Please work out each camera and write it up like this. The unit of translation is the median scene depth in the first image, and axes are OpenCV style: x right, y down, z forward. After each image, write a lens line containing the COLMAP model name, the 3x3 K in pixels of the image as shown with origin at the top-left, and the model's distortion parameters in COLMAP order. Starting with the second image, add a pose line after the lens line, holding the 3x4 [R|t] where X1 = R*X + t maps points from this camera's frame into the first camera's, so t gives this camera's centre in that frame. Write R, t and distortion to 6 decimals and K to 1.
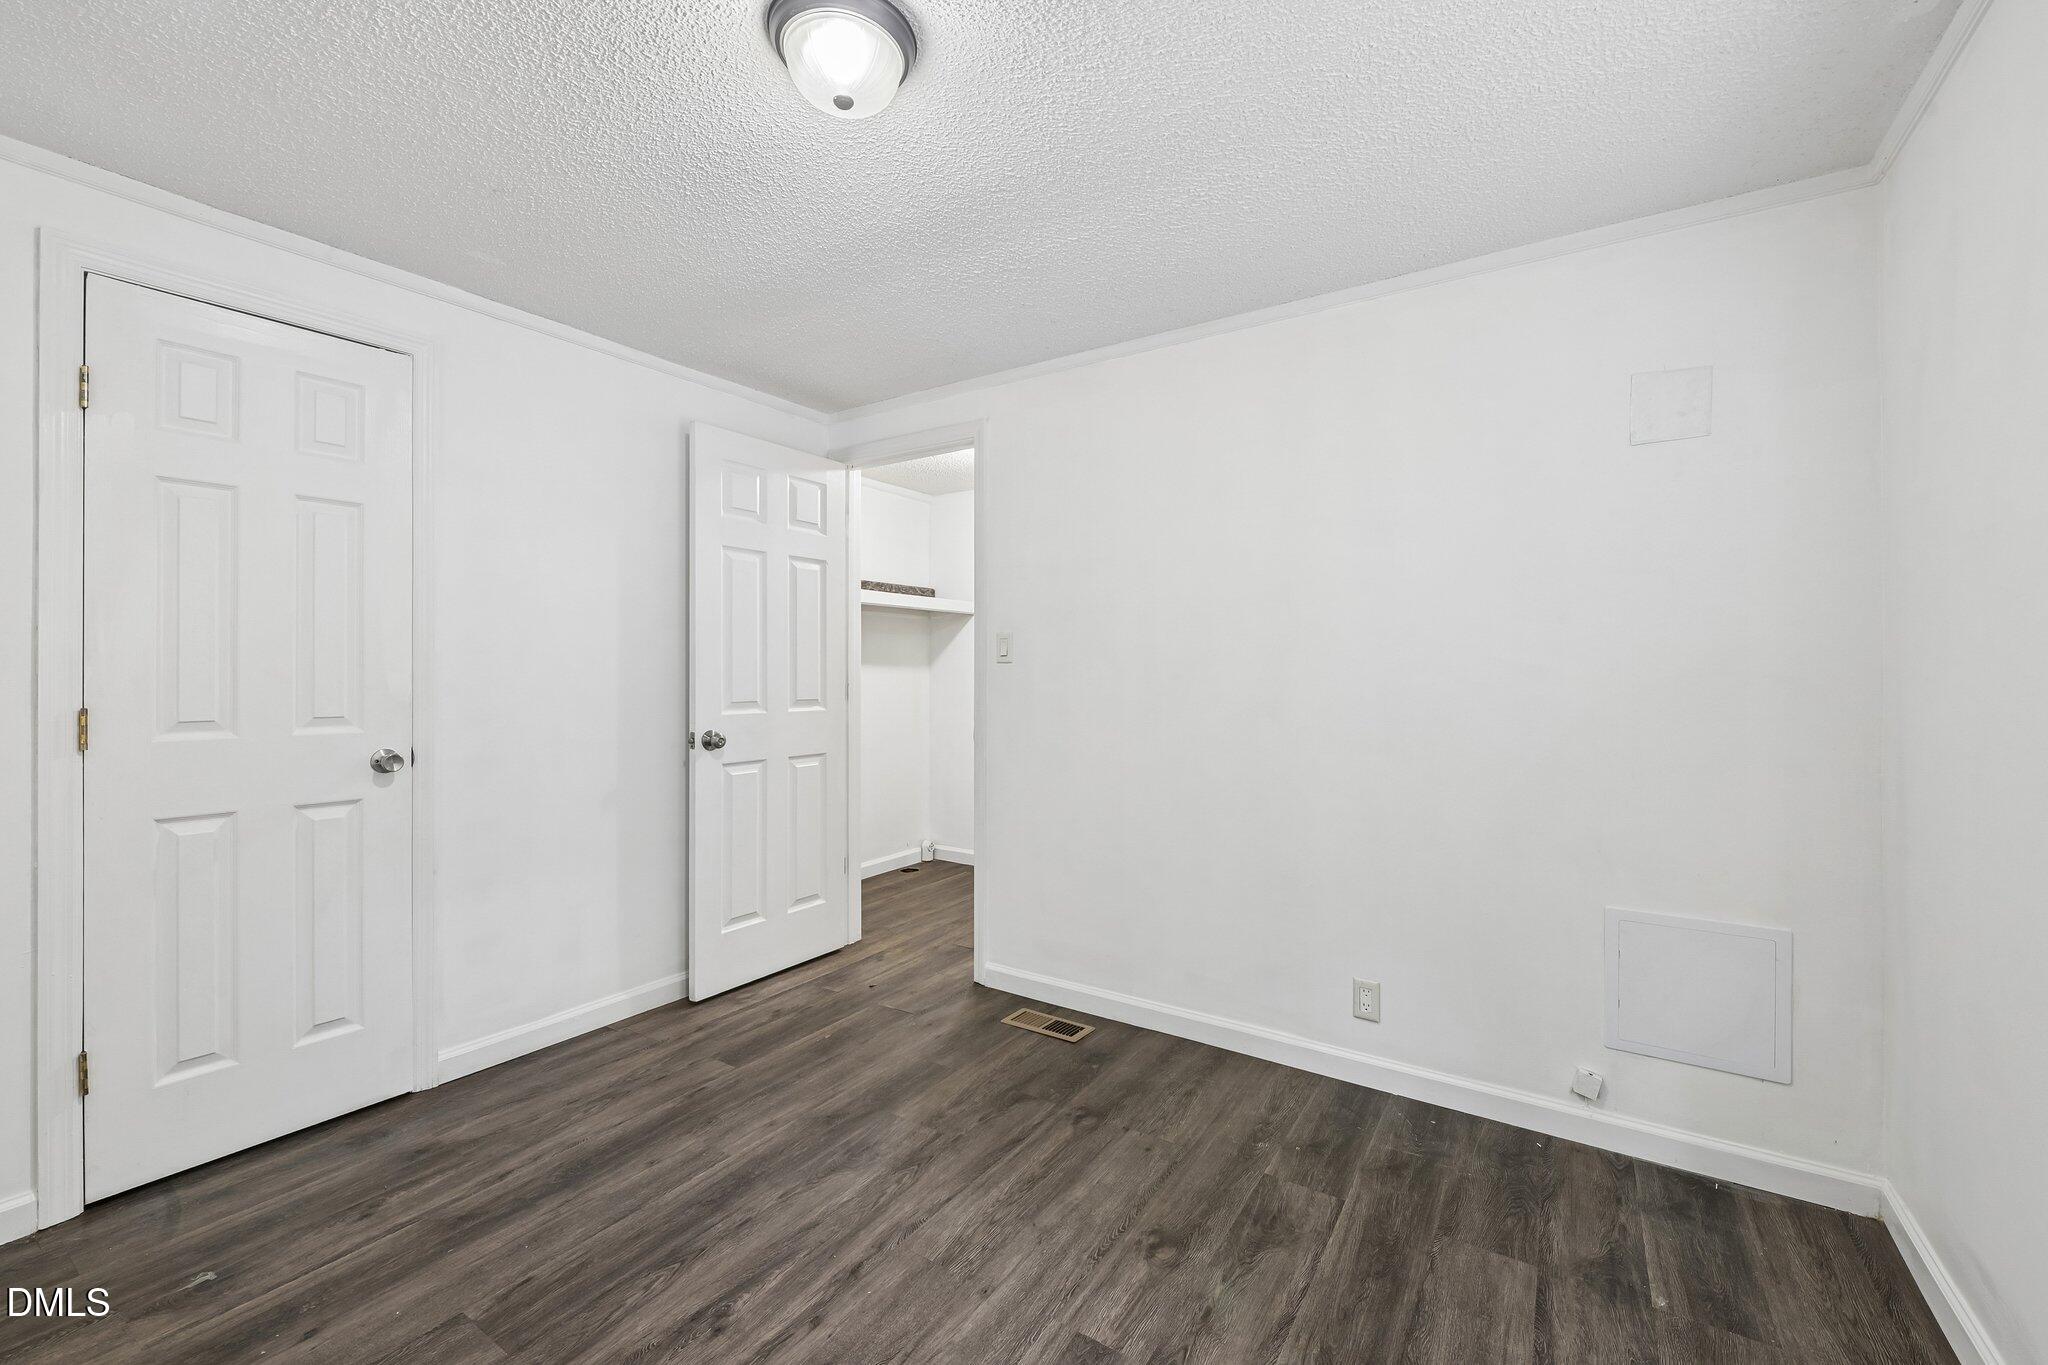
lens RADIAL K [[800.4, 0, 1023.1], [0, 800.4, 677.8], [0, 0, 1]] dist [-0.004754, -0.003246]
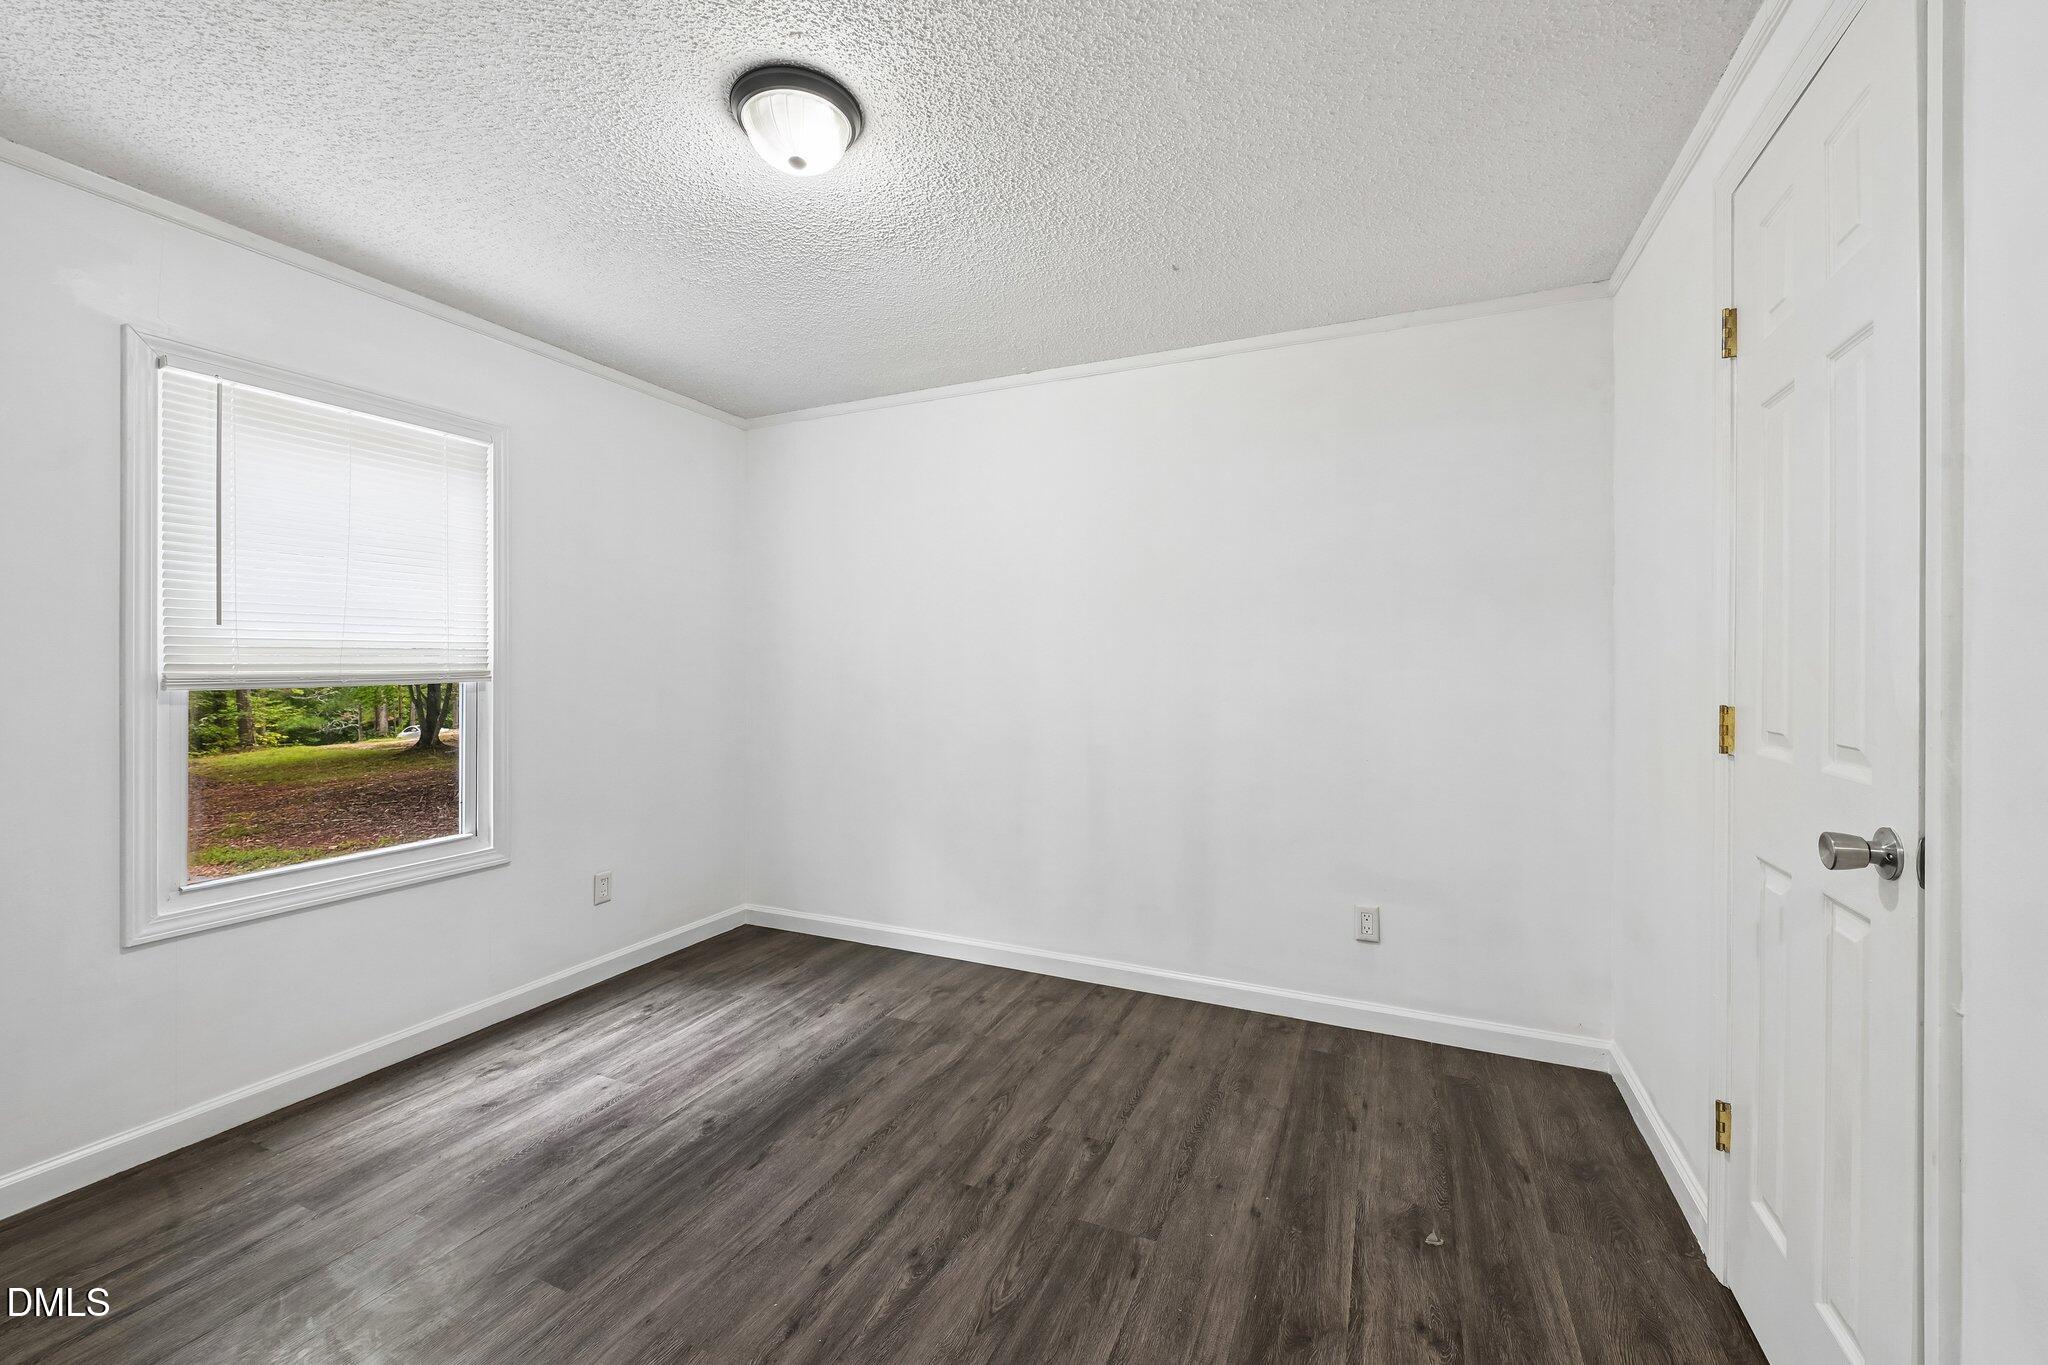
lens RADIAL K [[800.4, 0, 1052.0], [0, 800.4, 664.5], [0, 0, 1]] dist [-0.004754, -0.003246]
pose [[-0.982135, -0.004399, -0.188124, -0.330574], [-0.004906, 0.999985, 0.002231, -0.014710], [0.188111, 0.003114, -0.982143, 1.971637]]
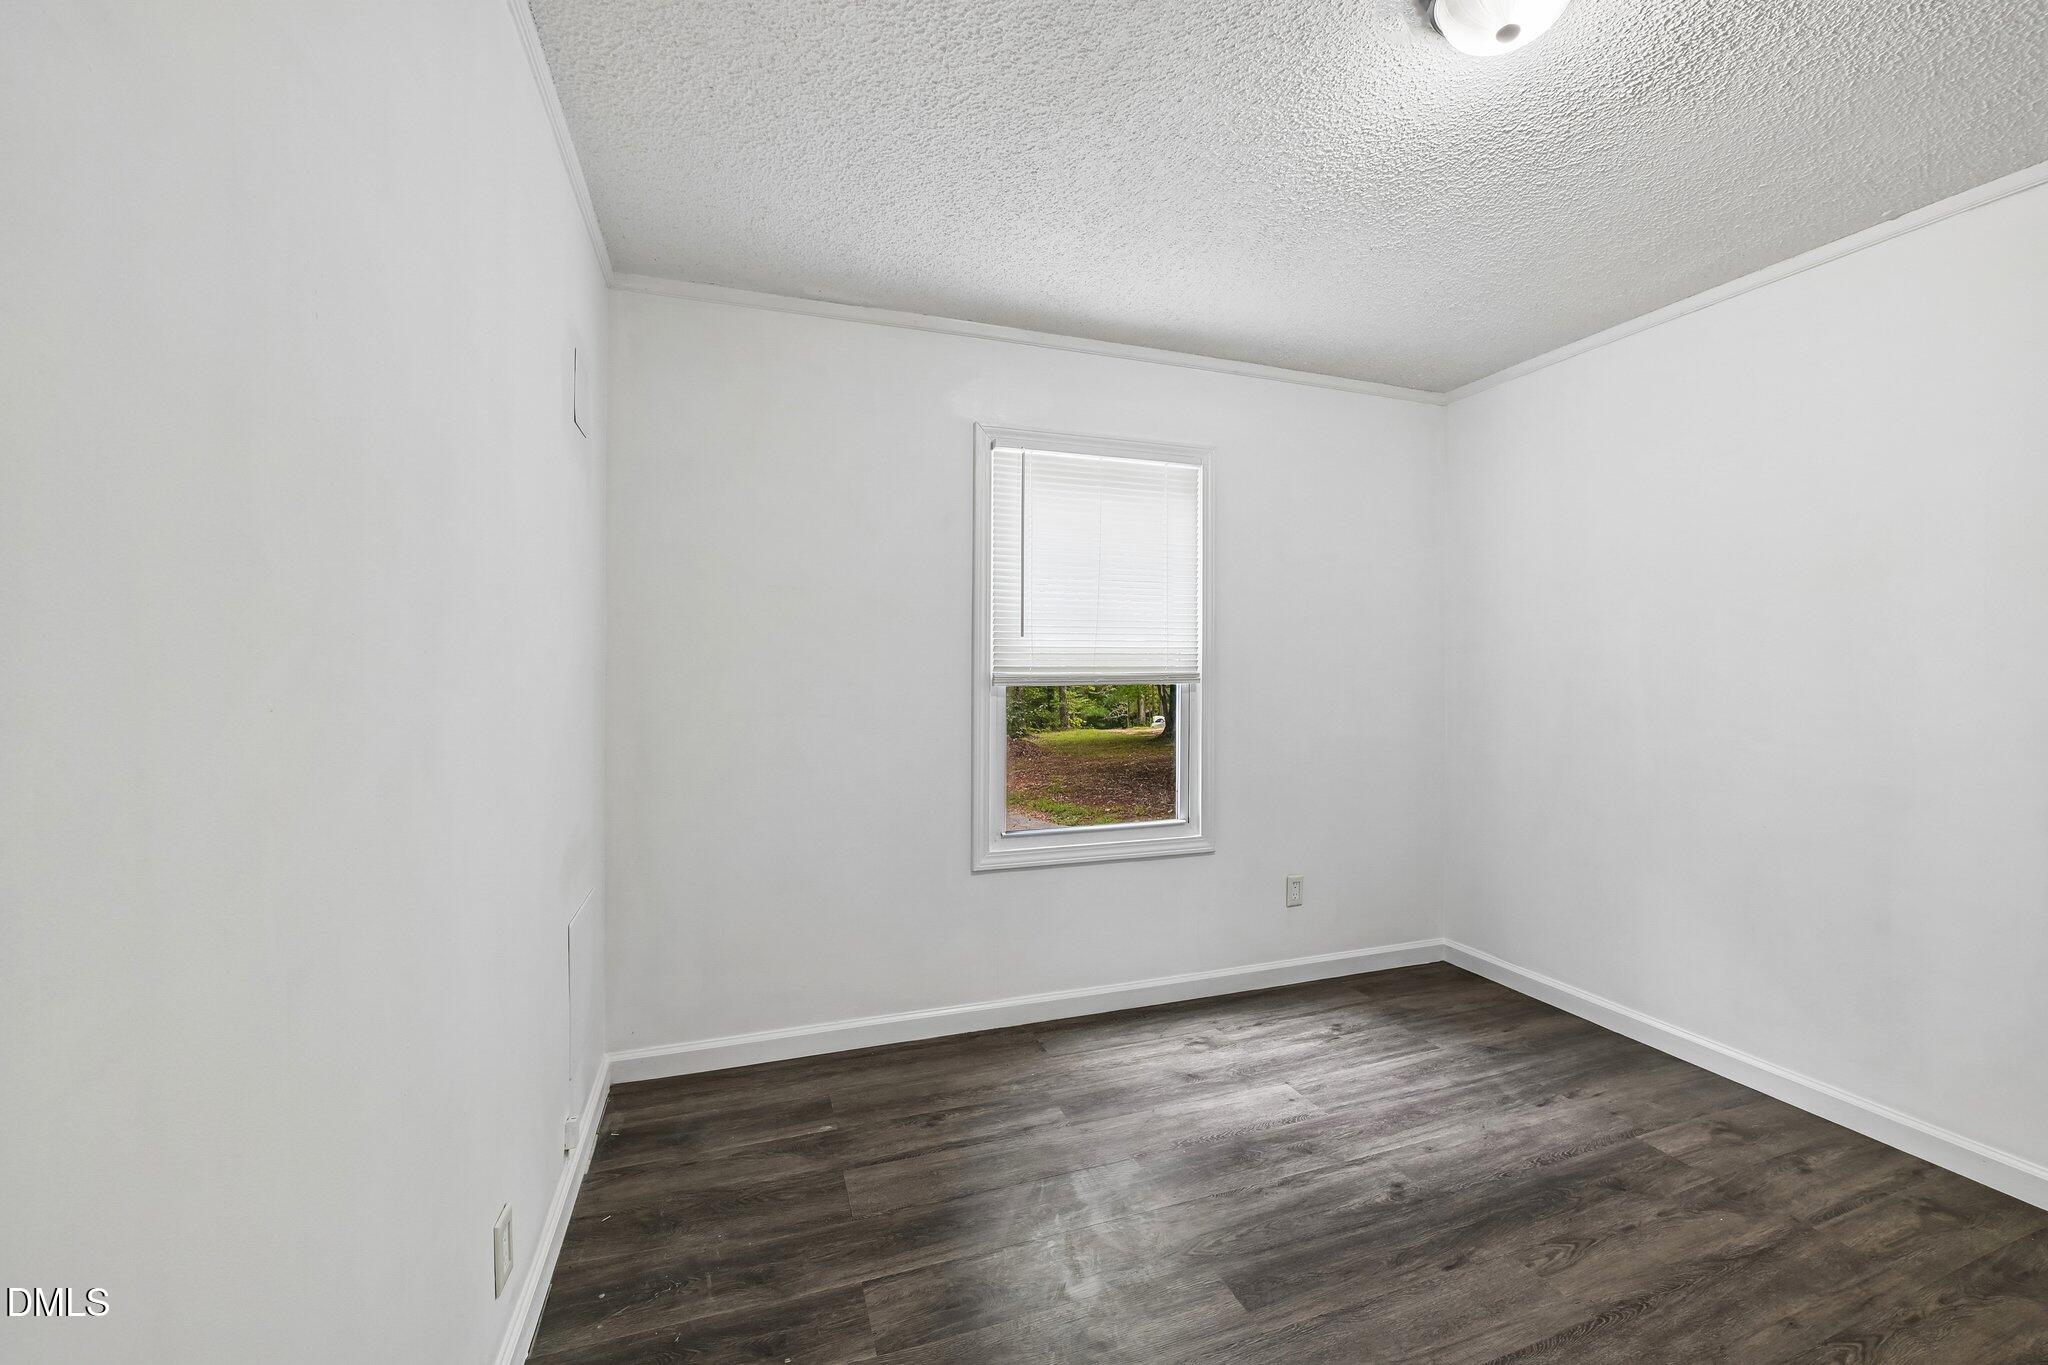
lens RADIAL K [[800.4, 0, 1046.5], [0, 800.4, 663.1], [0, 0, 1]] dist [-0.004754, -0.003246]
pose [[-0.802196, -0.004254, 0.597046, -0.305761], [-0.005369, 0.999986, -0.000089, -0.013864], [-0.597037, -0.003278, -0.802207, 1.817091]]
